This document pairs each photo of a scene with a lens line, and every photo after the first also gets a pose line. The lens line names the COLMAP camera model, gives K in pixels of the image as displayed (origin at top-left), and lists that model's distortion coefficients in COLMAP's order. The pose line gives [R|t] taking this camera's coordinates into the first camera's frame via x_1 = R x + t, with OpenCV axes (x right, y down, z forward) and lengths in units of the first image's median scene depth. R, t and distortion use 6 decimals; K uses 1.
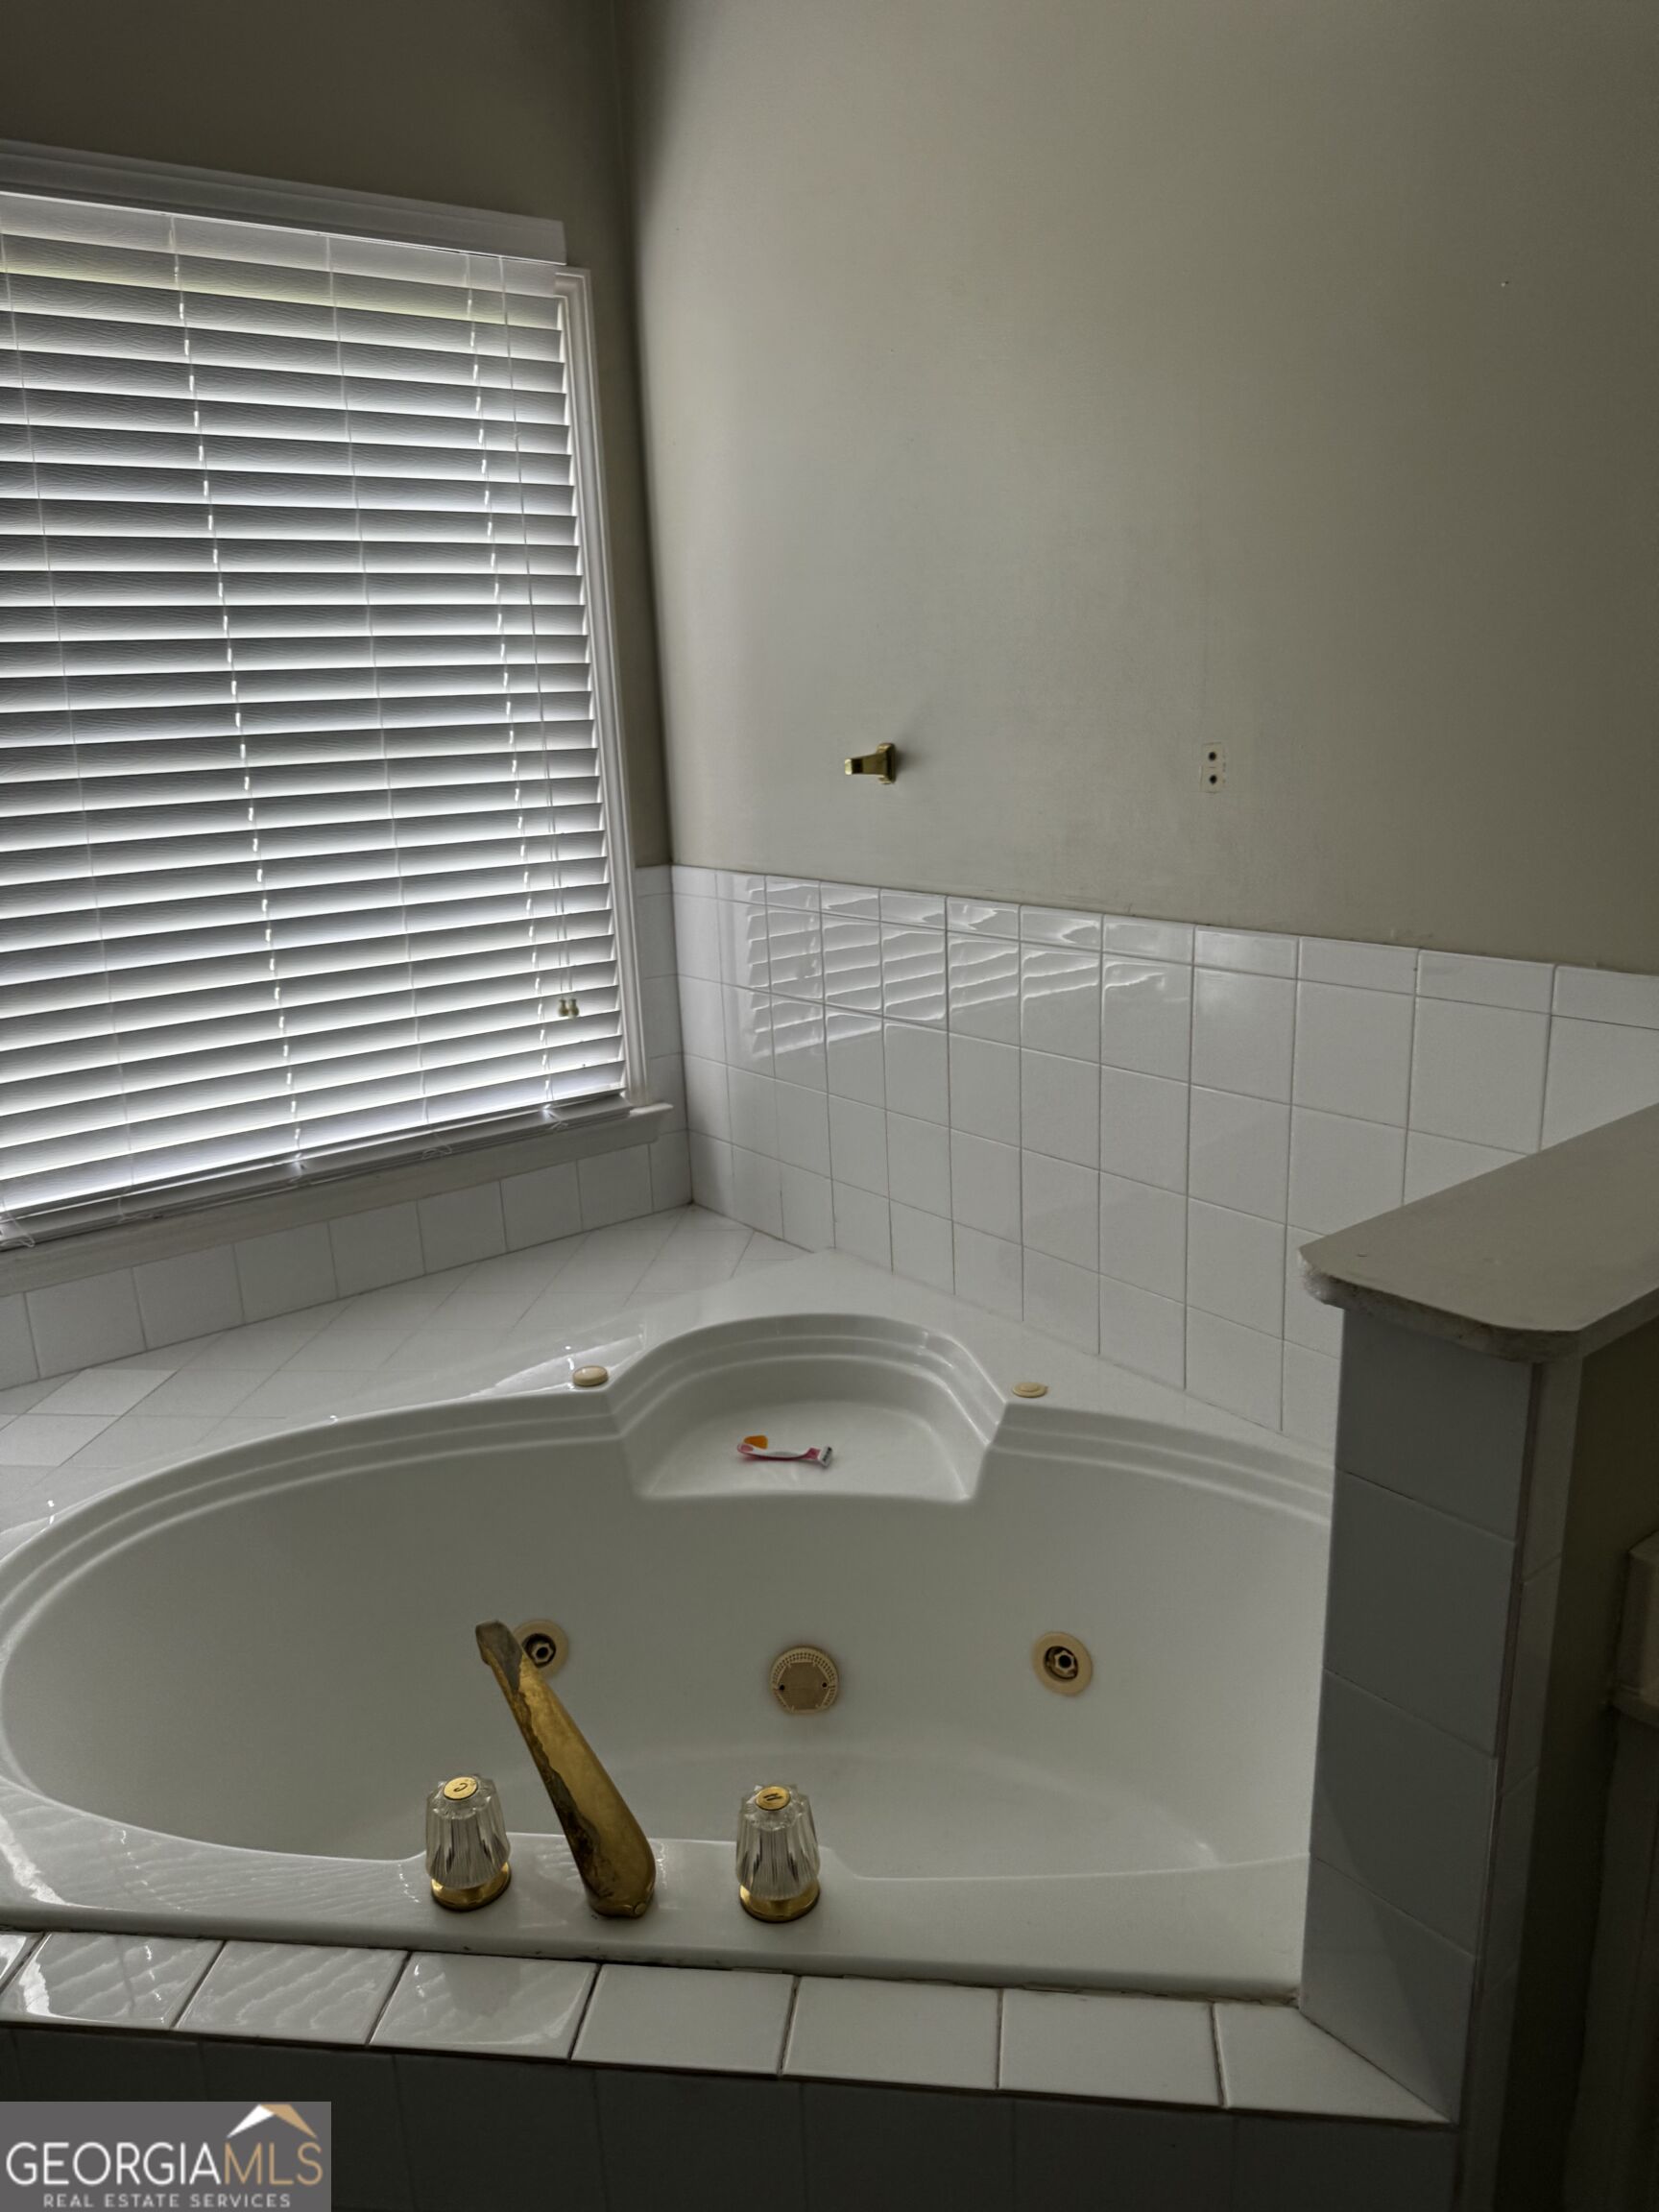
lens RADIAL K [[1575.1, 0, 839.1], [0, 1575.1, 1116.7], [0, 0, 1]] dist [0.059646, -0.058860]
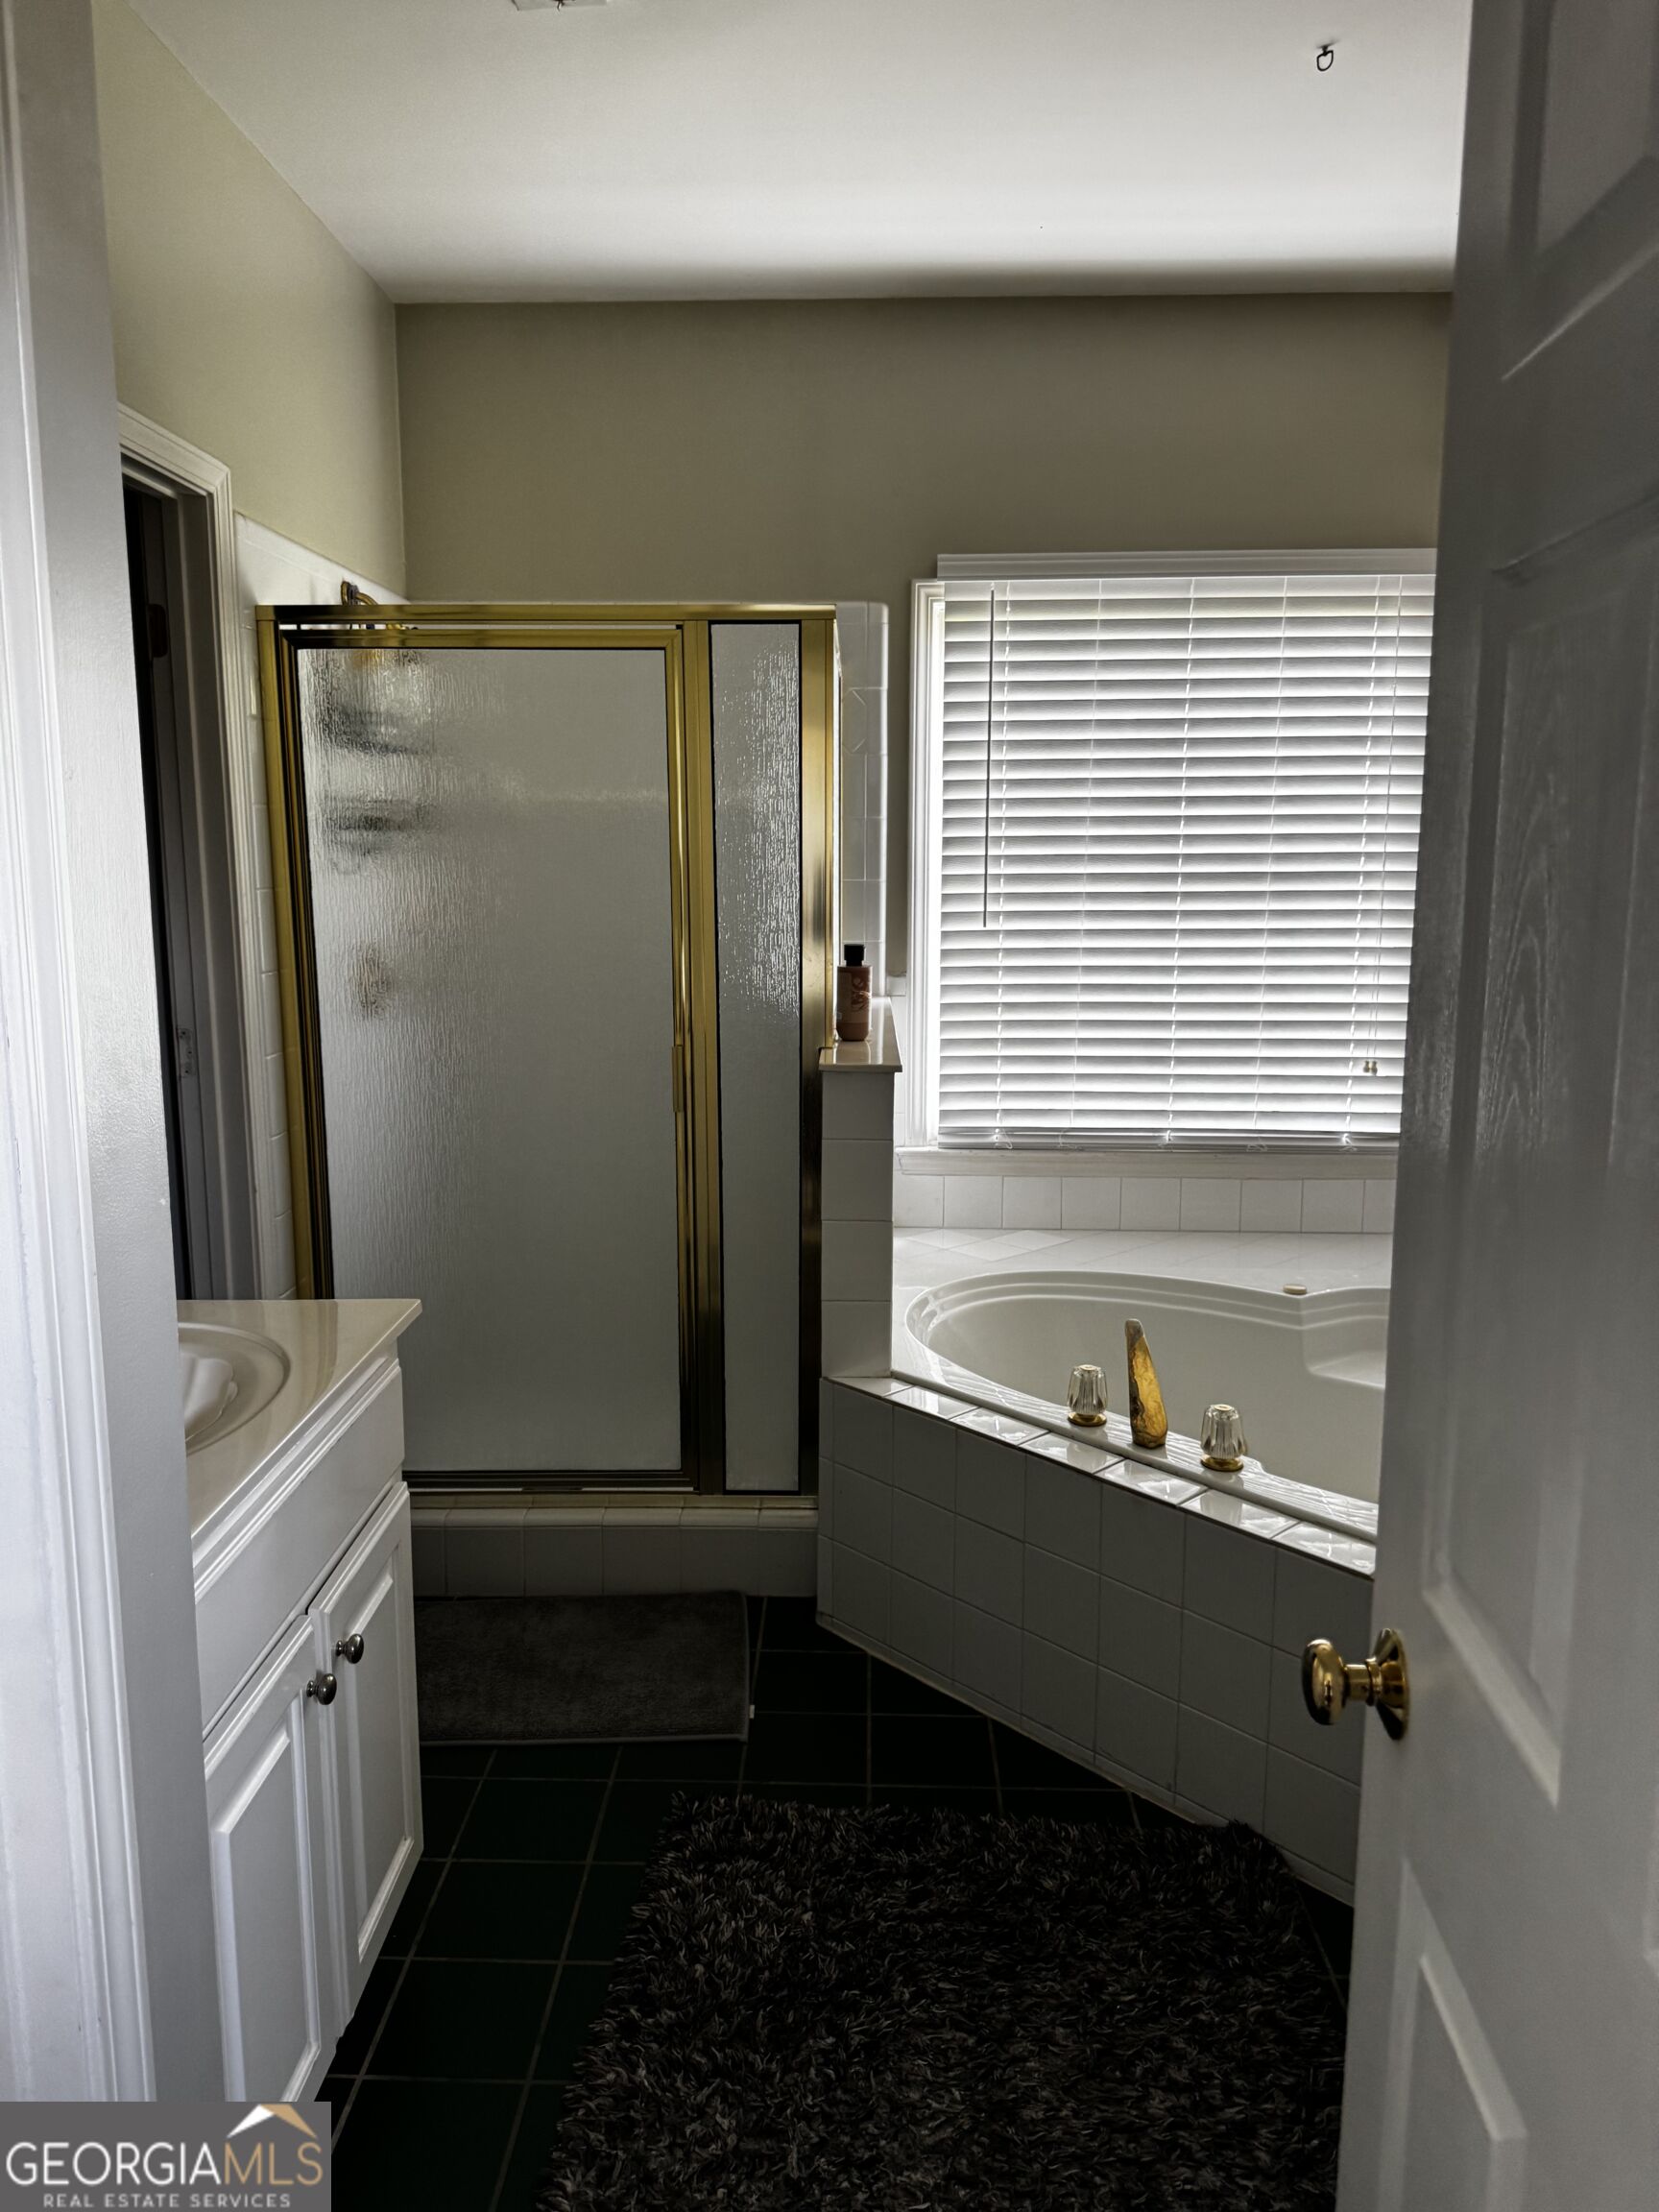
lens RADIAL K [[1575.1, 0, 828.2], [0, 1575.1, 1102.4], [0, 0, 1]] dist [0.059646, -0.058860]
pose [[0.775674, 0.150371, -0.612959, 0.371950], [-0.196178, 0.980538, -0.007710, 0.078026], [0.599870, 0.126230, 0.790077, -0.472641]]
